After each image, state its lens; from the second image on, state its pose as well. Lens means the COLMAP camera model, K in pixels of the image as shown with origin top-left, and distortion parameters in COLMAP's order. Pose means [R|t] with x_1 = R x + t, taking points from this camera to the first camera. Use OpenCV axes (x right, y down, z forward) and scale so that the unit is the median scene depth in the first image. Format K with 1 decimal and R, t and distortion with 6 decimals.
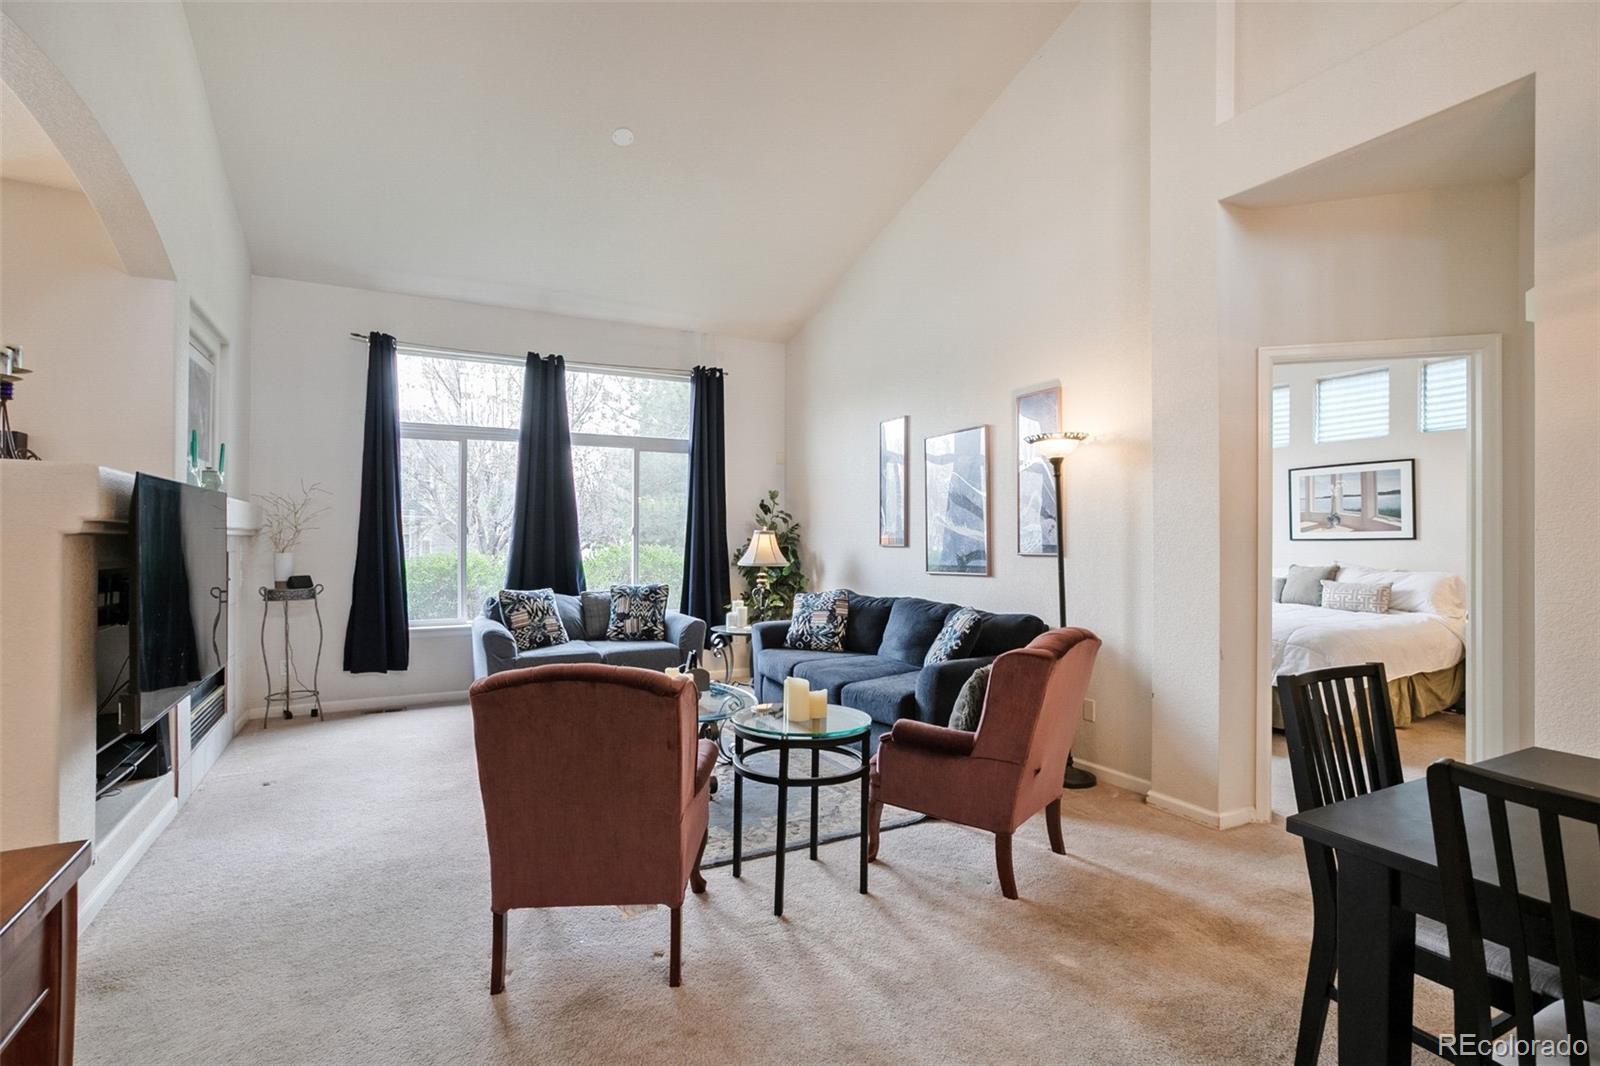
lens RADIAL K [[763.5, 0, 793.2], [0, 763.5, 533.9], [0, 0, 1]] dist [-0.046379, 0.029113]
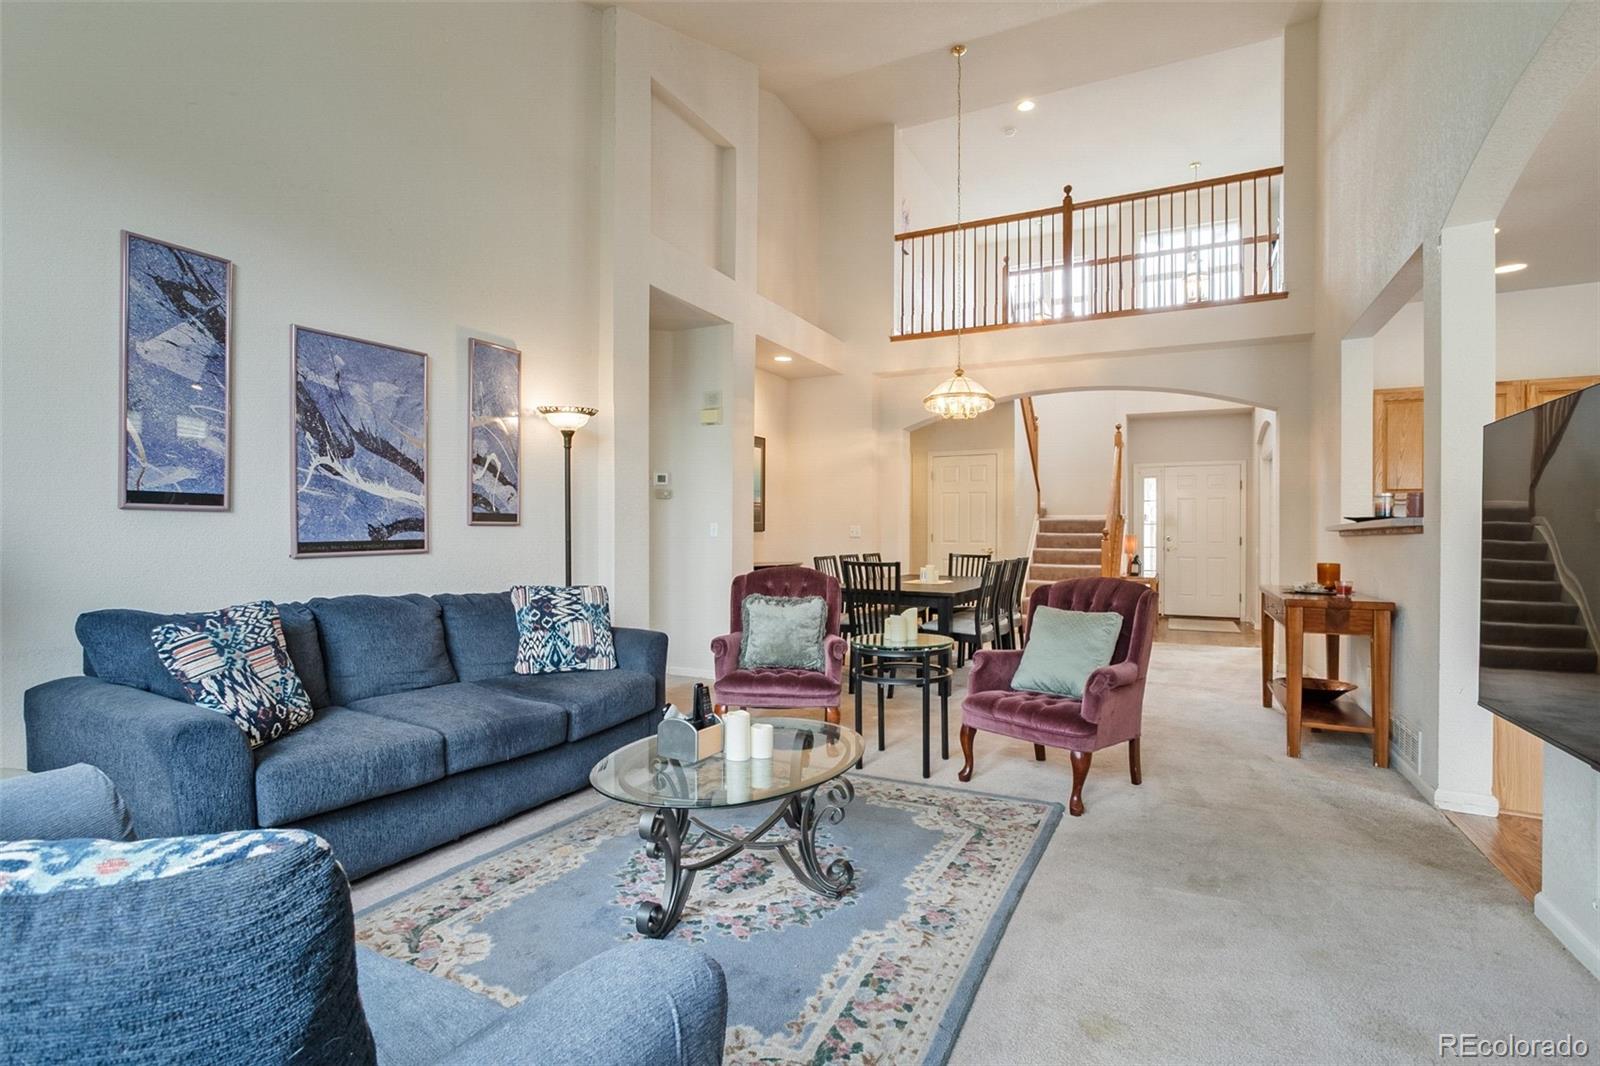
lens RADIAL K [[763.5, 0, 793.2], [0, 763.5, 533.9], [0, 0, 1]] dist [-0.046379, 0.029113]
pose [[-0.571803, -0.007303, 0.820359, -0.498370], [-0.014231, 0.999898, -0.001018, 0.027876], [-0.820268, -0.012257, -0.571849, 0.972431]]
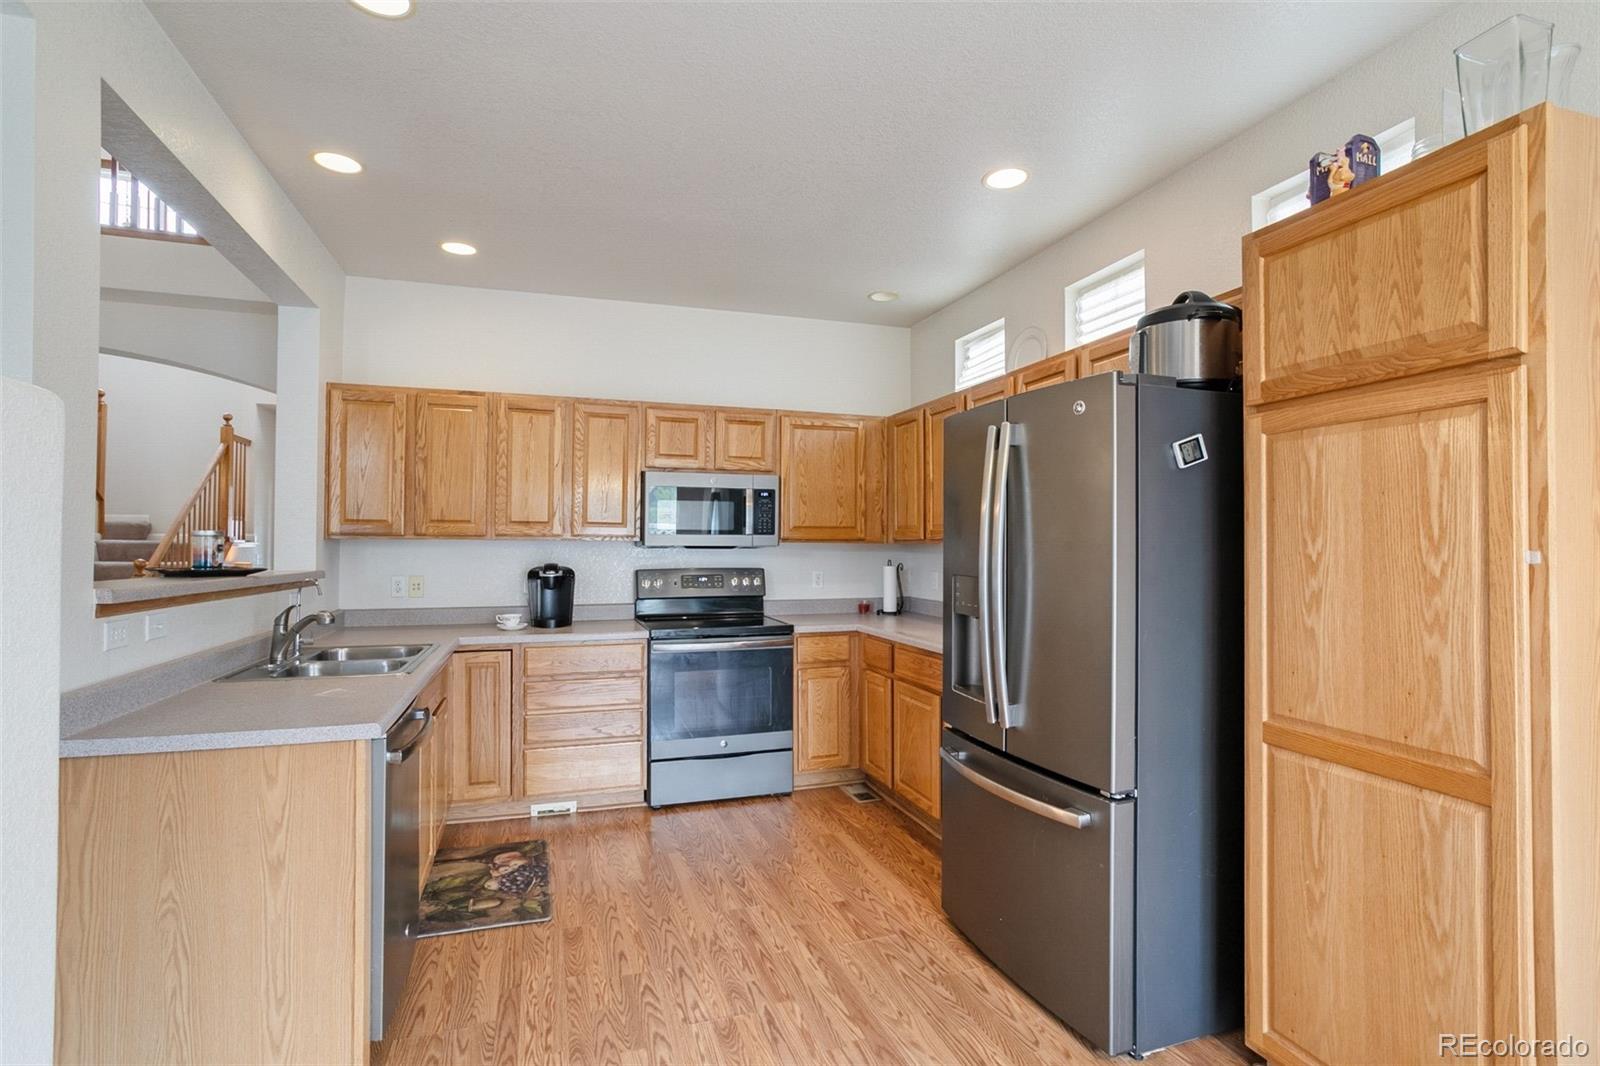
lens RADIAL K [[763.5, 0, 793.2], [0, 763.5, 533.9], [0, 0, 1]] dist [-0.046379, 0.029113]
pose [[-0.985200, -0.004627, 0.171345, -0.673229], [-0.008406, 0.999737, -0.021339, -0.012942], [-0.171201, -0.022463, -0.984980, 0.460878]]
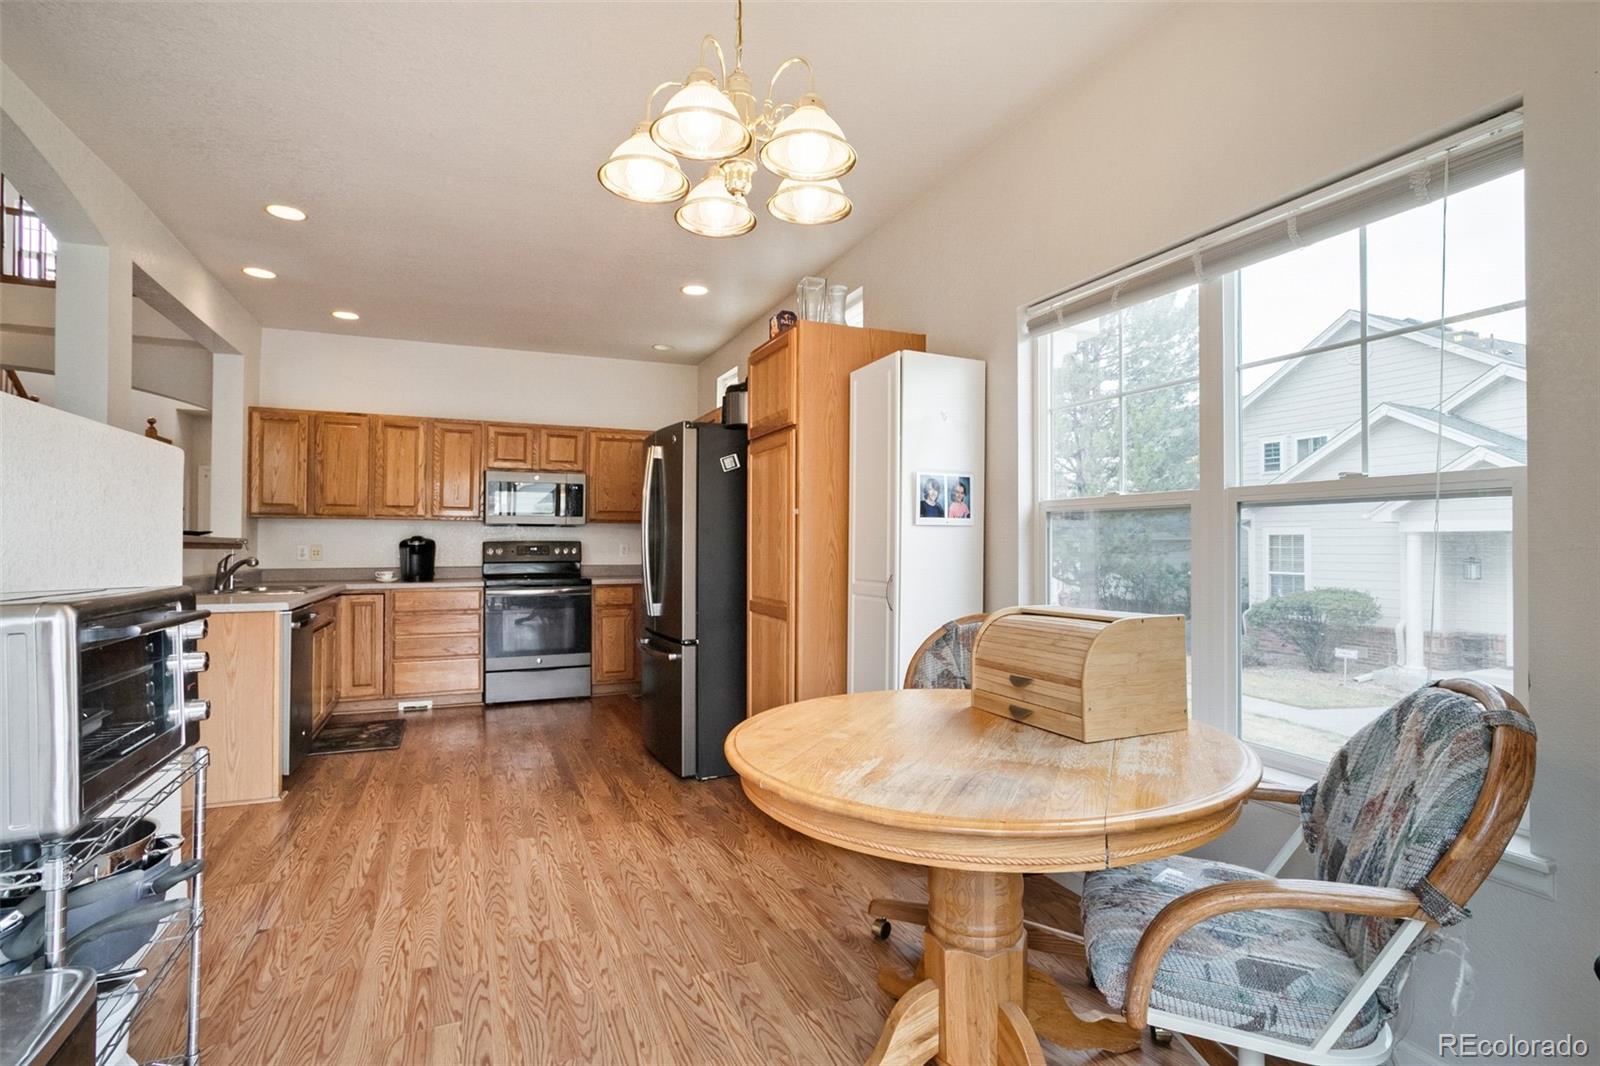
lens RADIAL K [[763.5, 0, 793.2], [0, 763.5, 533.9], [0, 0, 1]] dist [-0.046379, 0.029113]
pose [[-0.996548, -0.005434, 0.082839, -0.913297], [-0.007087, 0.999781, -0.019670, 0.015884], [-0.082714, -0.020189, -0.996369, 0.759755]]
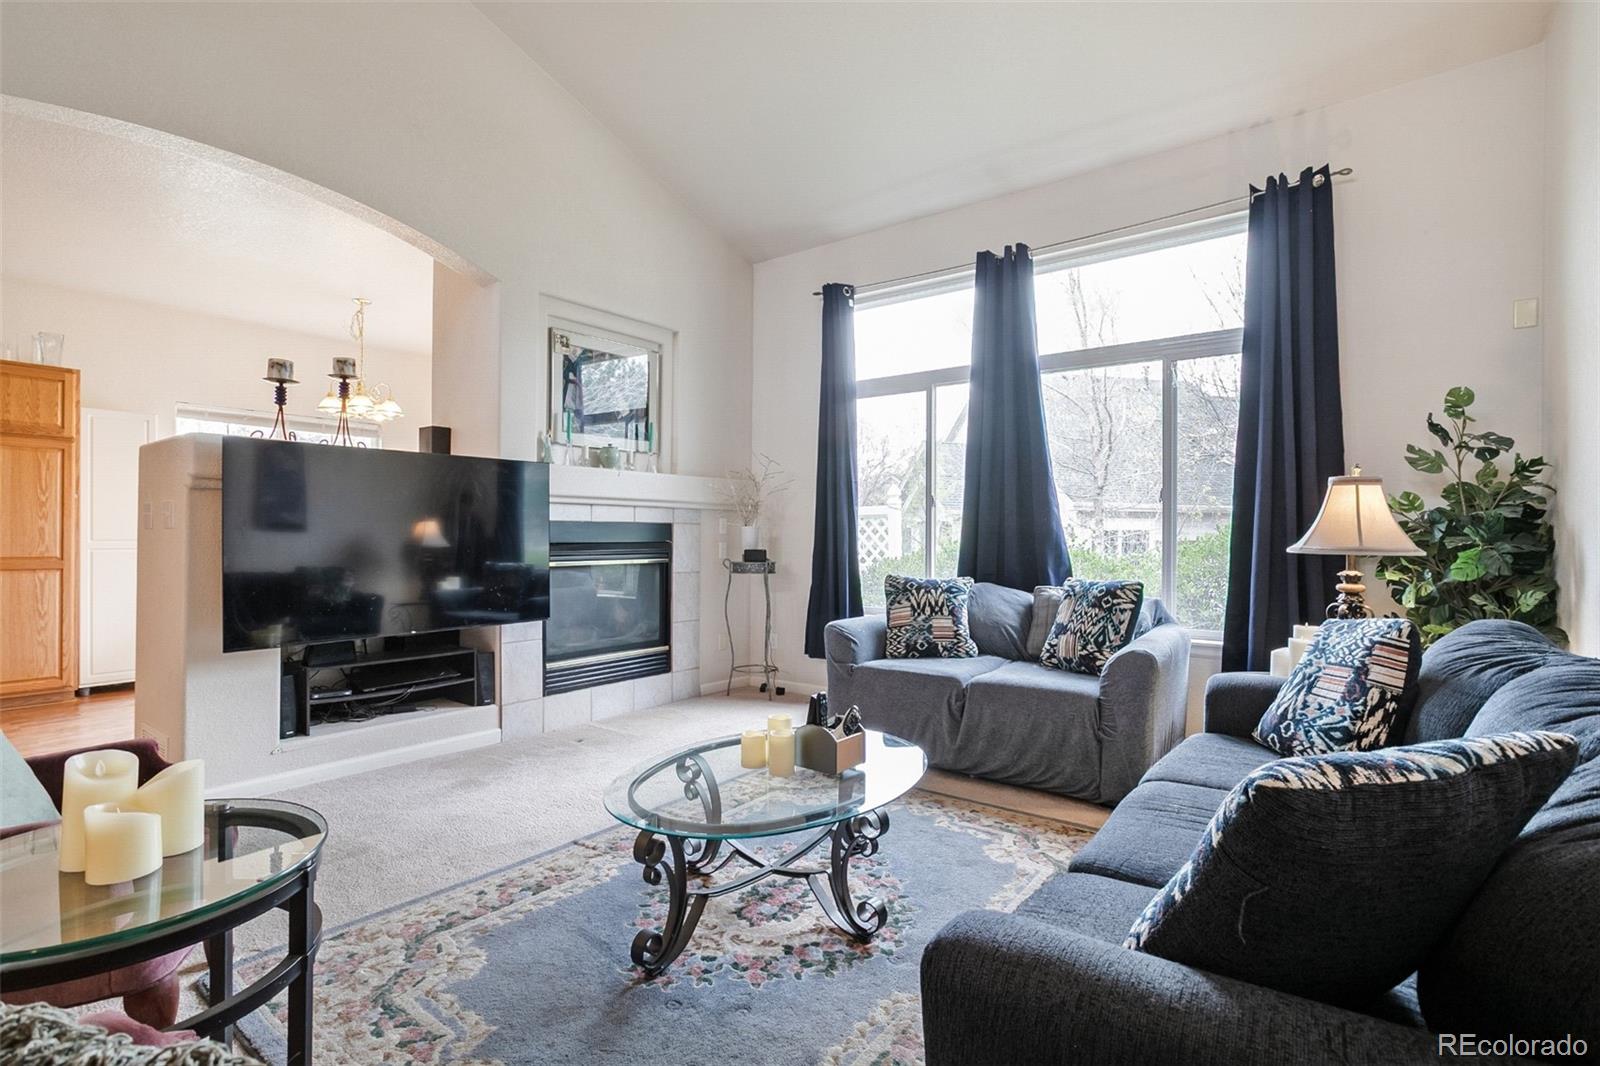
lens RADIAL K [[763.5, 0, 793.2], [0, 763.5, 533.9], [0, 0, 1]] dist [-0.046379, 0.029113]
pose [[0.409916, -0.002397, -0.912120, 0.261069], [0.001391, 0.999997, -0.002003, 0.033909], [0.912122, -0.000448, 0.409918, 0.581478]]
